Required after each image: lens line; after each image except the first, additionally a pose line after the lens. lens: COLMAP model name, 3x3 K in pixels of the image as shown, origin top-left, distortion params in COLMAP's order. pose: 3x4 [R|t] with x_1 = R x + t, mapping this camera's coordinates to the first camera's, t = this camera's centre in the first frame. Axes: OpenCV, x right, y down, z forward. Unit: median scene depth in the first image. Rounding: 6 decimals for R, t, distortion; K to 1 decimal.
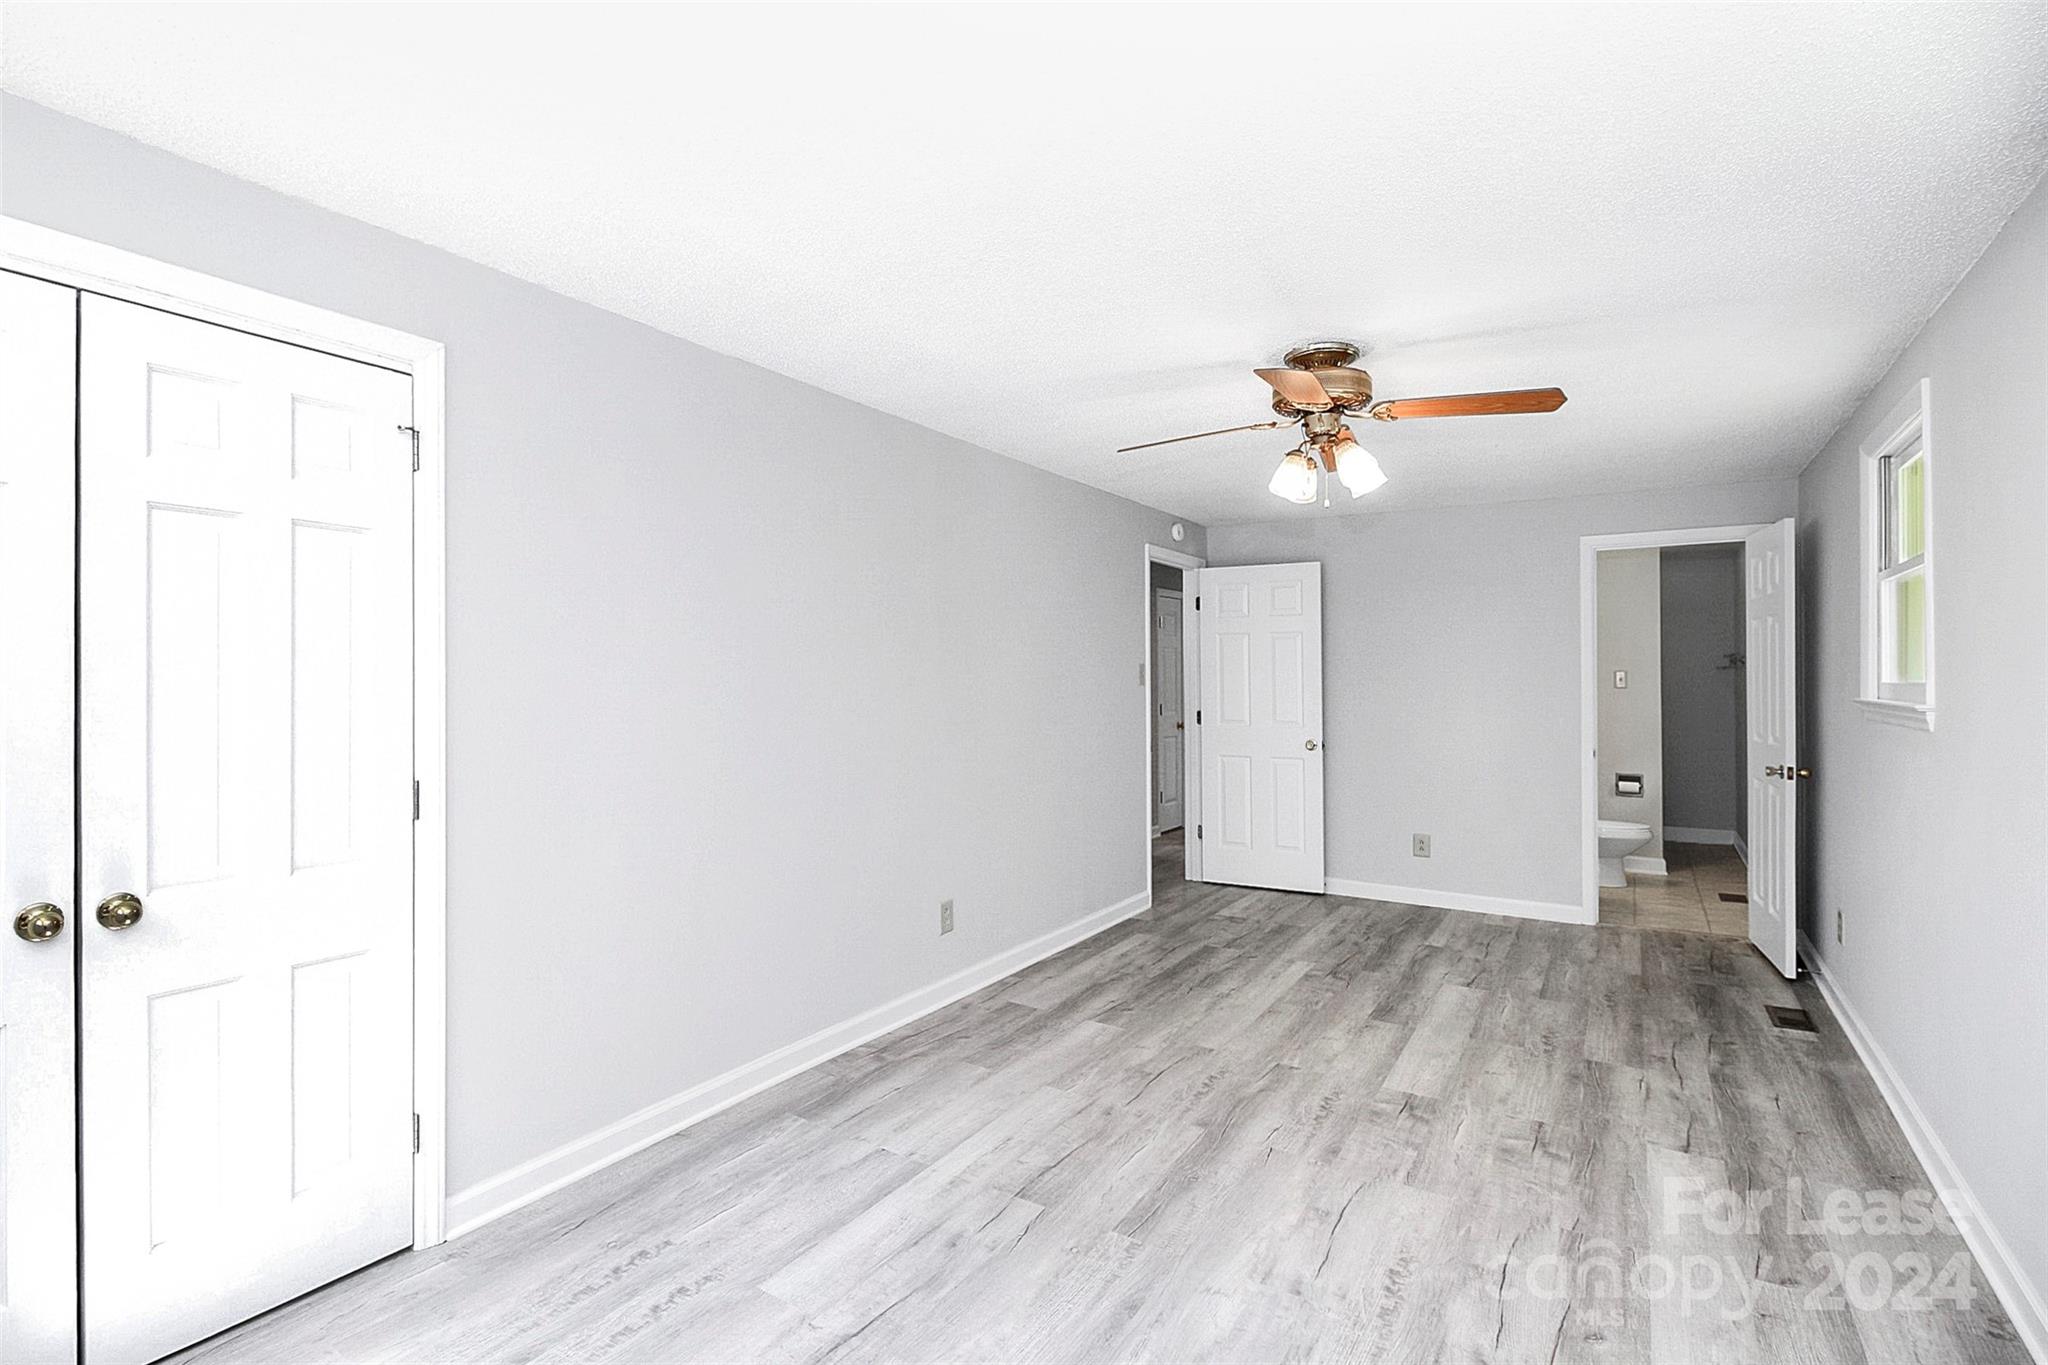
lens RADIAL K [[980.8, 0, 1013.1], [0, 980.8, 677.2], [0, 0, 1]] dist [0.023364, -0.016285]
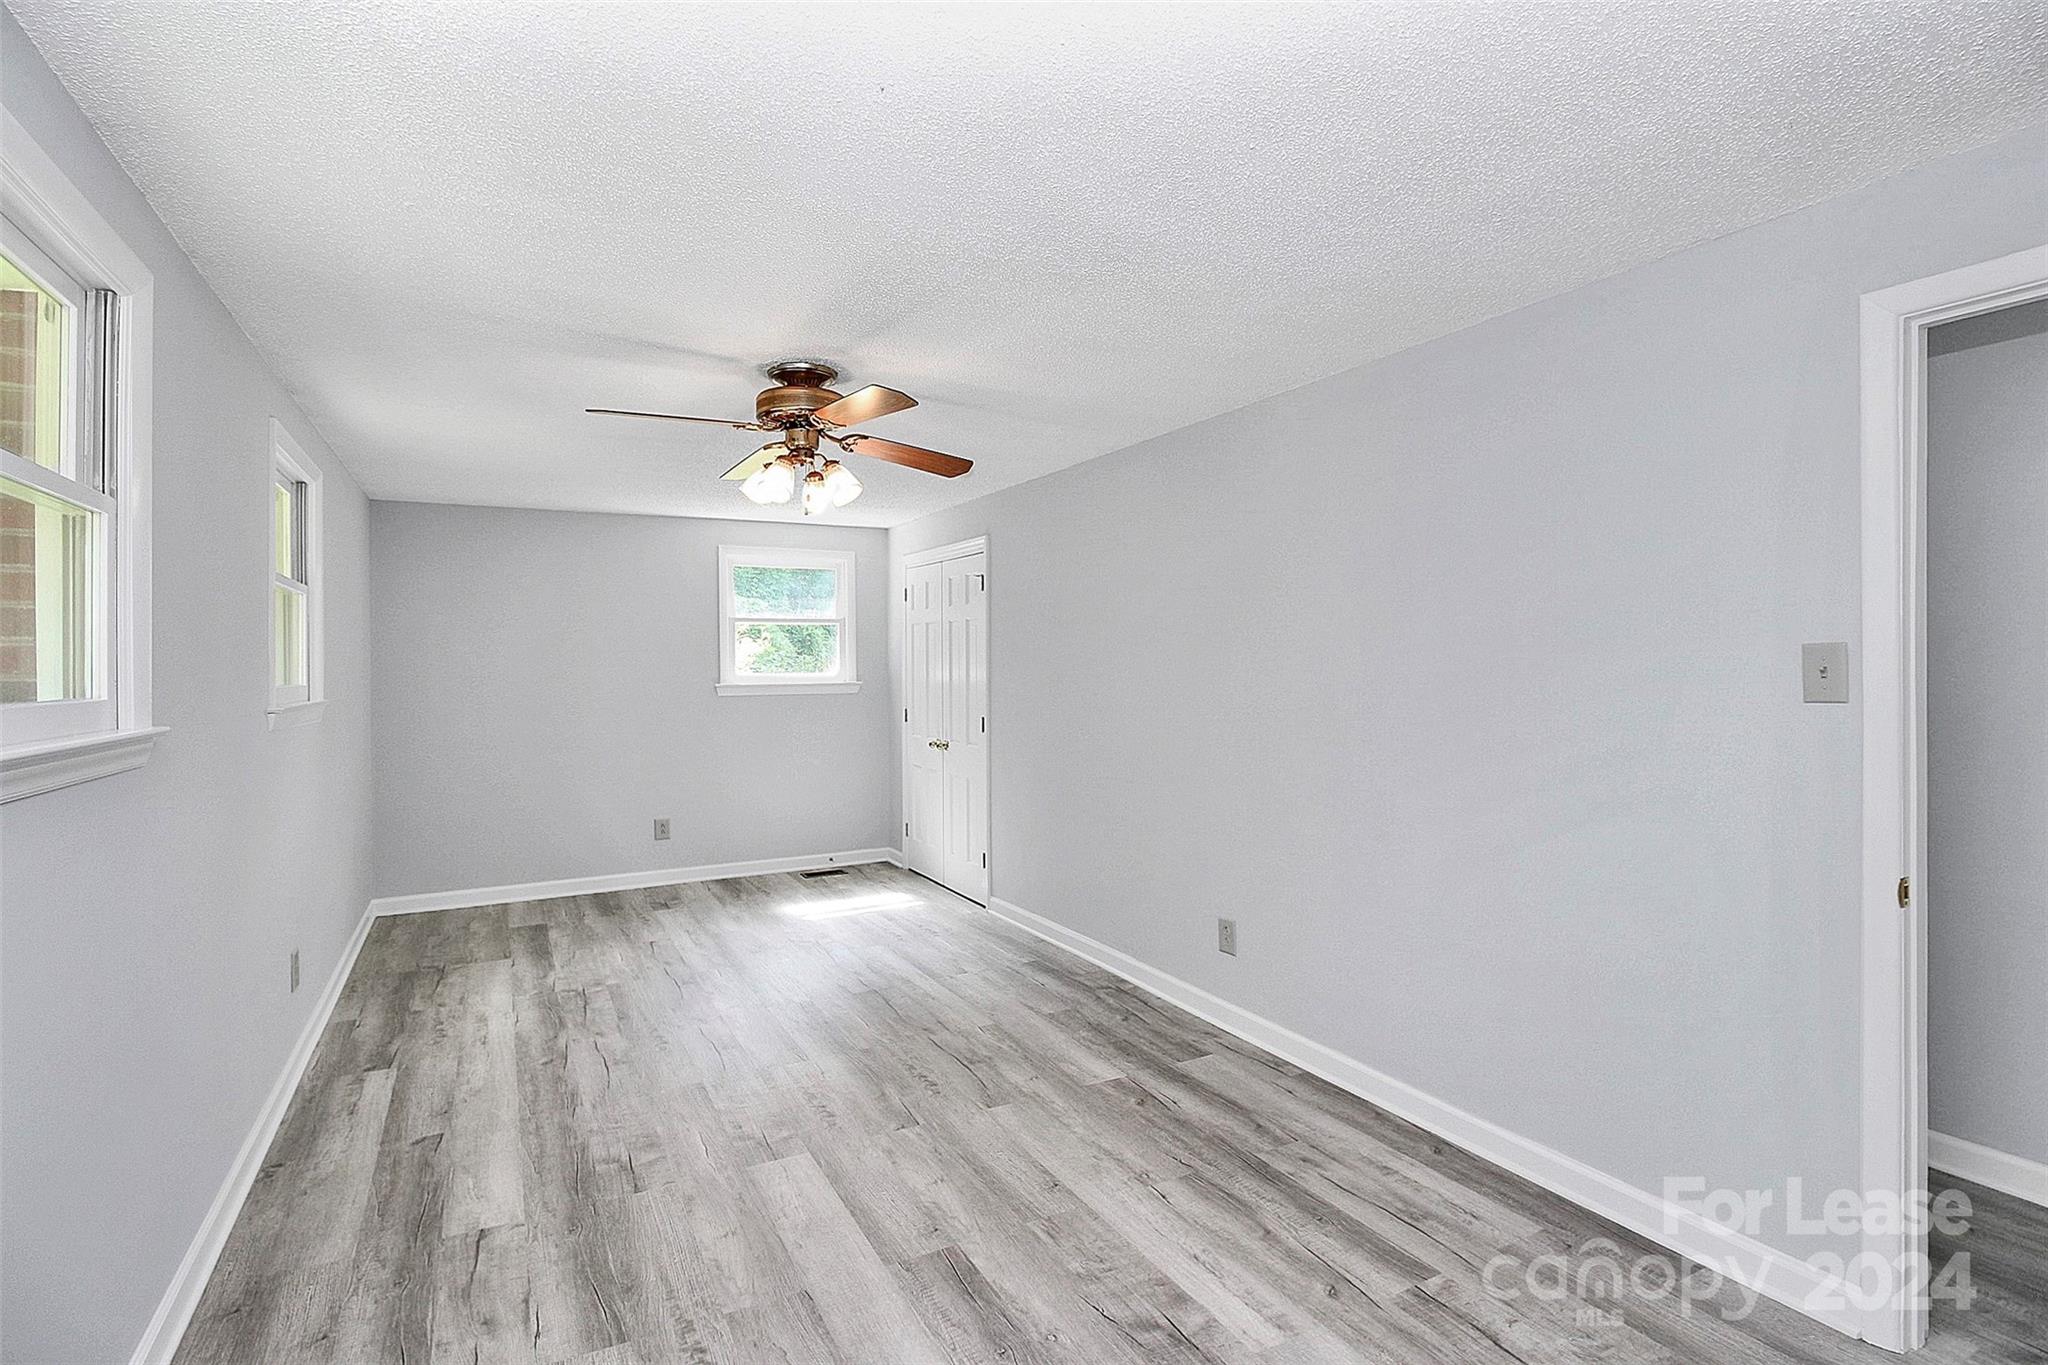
lens RADIAL K [[980.8, 0, 1013.1], [0, 980.8, 677.2], [0, 0, 1]] dist [0.023364, -0.016285]
pose [[-0.501248, 0.005419, -0.865287, 0.972422], [0.004573, 0.999983, 0.003614, -0.007496], [0.865291, -0.002145, -0.501264, 1.496641]]
